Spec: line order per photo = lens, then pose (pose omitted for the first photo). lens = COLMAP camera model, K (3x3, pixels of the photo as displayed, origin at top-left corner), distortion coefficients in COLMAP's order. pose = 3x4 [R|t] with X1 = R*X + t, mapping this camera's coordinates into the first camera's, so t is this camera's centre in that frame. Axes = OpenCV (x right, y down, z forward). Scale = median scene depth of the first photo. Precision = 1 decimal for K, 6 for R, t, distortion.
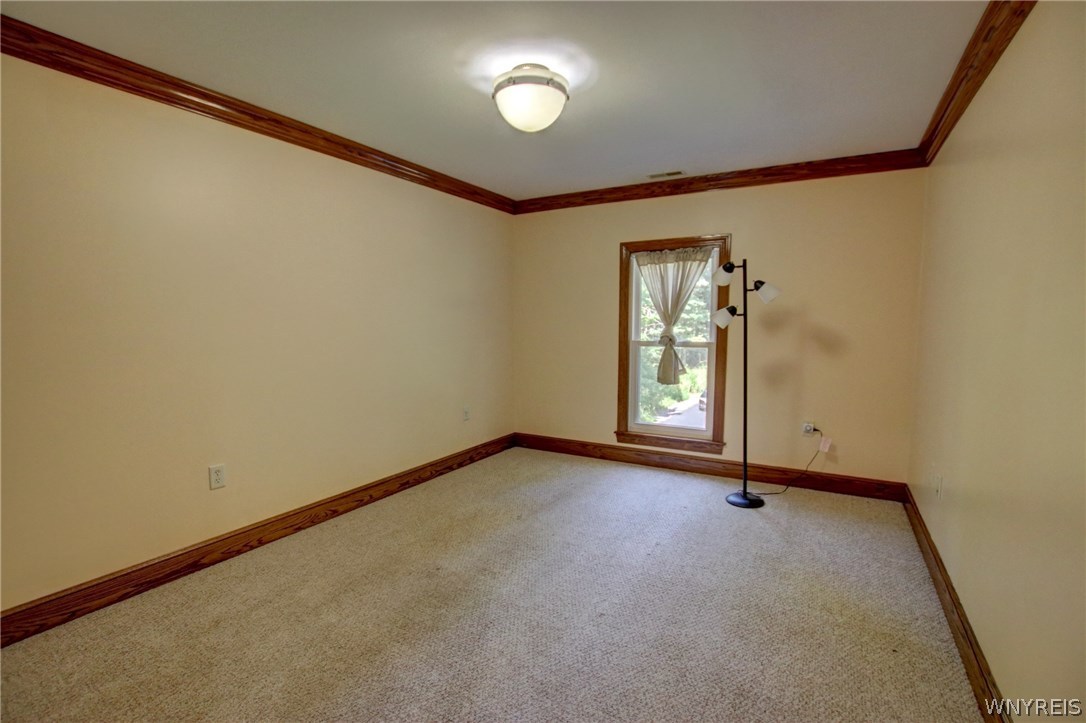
lens RADIAL K [[504.2, 0, 535.6], [0, 504.2, 368.1], [0, 0, 1]] dist [-0.028836, -0.000174]
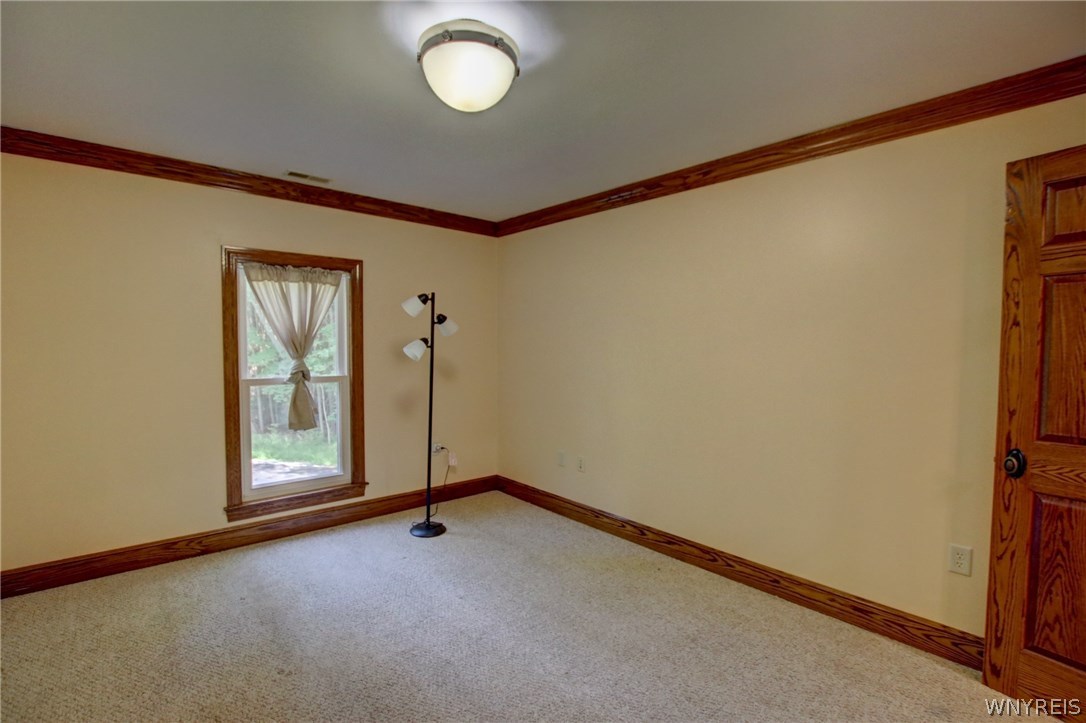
lens RADIAL K [[504.2, 0, 535.6], [0, 504.2, 368.1], [0, 0, 1]] dist [-0.028836, -0.000174]
pose [[0.322788, -0.039132, 0.945662, -0.385322], [0.087035, 0.996139, 0.011513, -0.044391], [-0.942461, 0.078590, 0.324947, 0.373779]]
